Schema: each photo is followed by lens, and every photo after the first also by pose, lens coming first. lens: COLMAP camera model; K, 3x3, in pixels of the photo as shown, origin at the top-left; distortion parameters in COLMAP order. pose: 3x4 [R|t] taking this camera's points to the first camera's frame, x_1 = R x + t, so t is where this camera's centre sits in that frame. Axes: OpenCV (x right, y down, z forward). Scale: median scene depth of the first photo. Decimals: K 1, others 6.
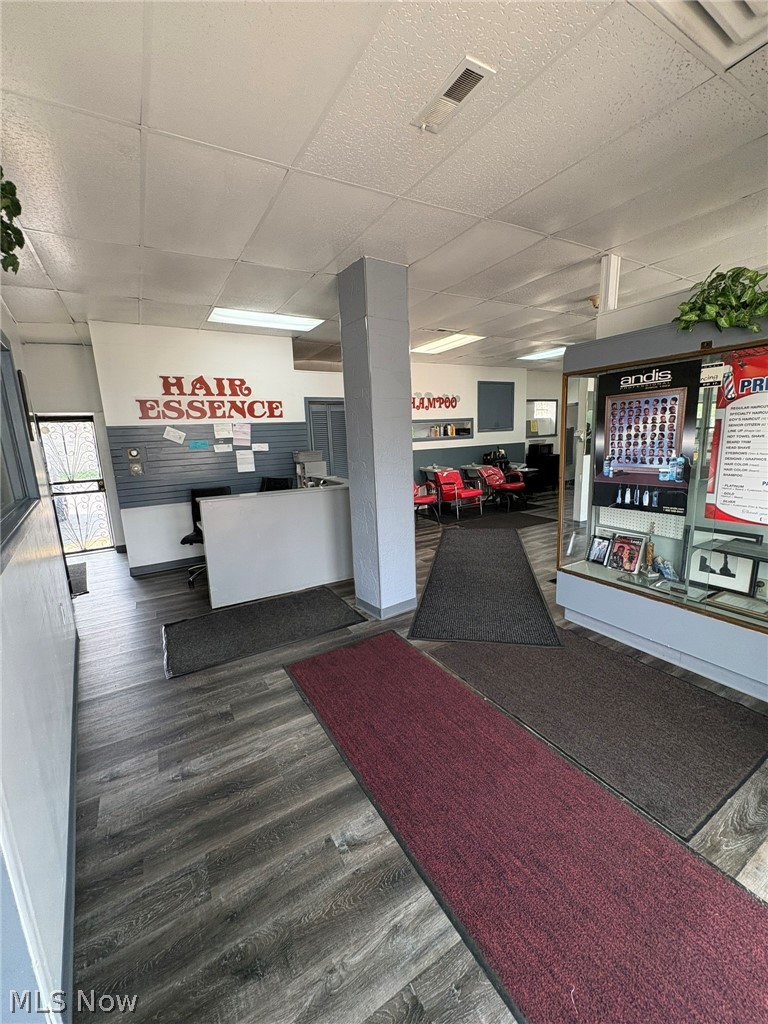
lens RADIAL K [[409.2, 0, 376.1], [0, 409.2, 511.4], [0, 0, 1]] dist [0.000332, -0.000190]
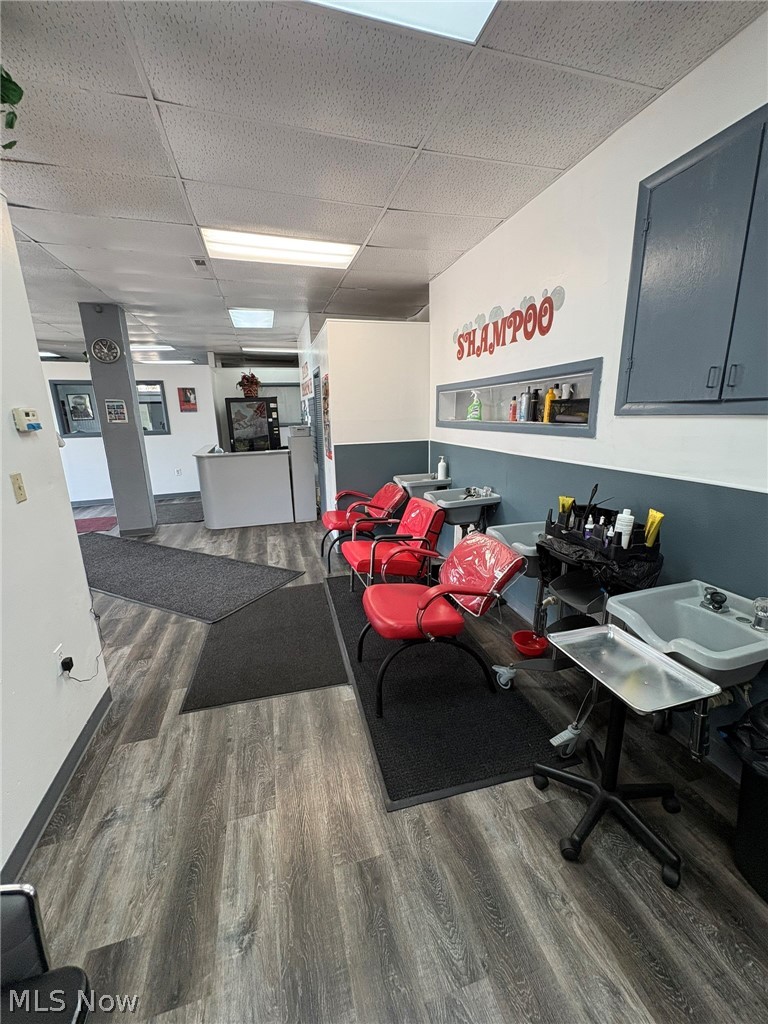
lens RADIAL K [[409.2, 0, 392.2], [0, 409.2, 511.1], [0, 0, 1]] dist [0.000332, -0.000190]
pose [[-0.223314, 0.277534, -0.934401, 0.548269], [-0.146008, 0.938270, 0.313578, -0.205042], [0.963749, 0.206457, -0.169006, 0.963869]]
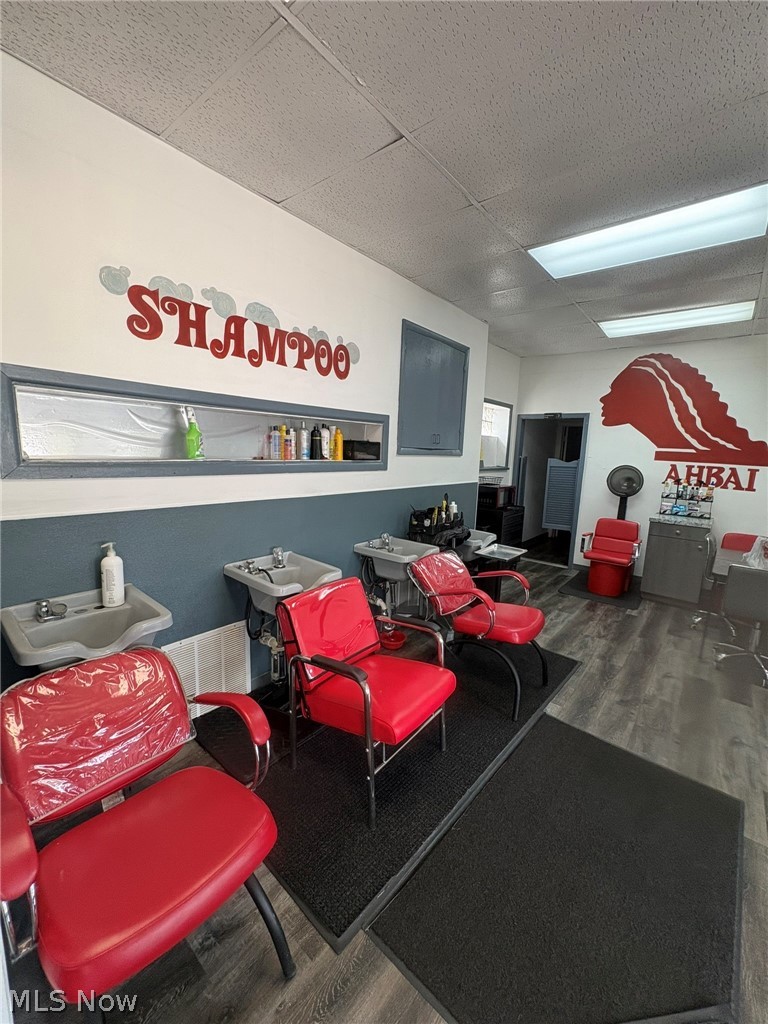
lens RADIAL K [[409.2, 0, 378.1], [0, 409.2, 519.7], [0, 0, 1]] dist [0.000332, -0.000190]
pose [[0.938413, 0.016645, 0.345113, 0.103711], [-0.010095, 0.999733, -0.020770, -0.128914], [-0.345367, 0.016007, 0.938331, 0.672856]]
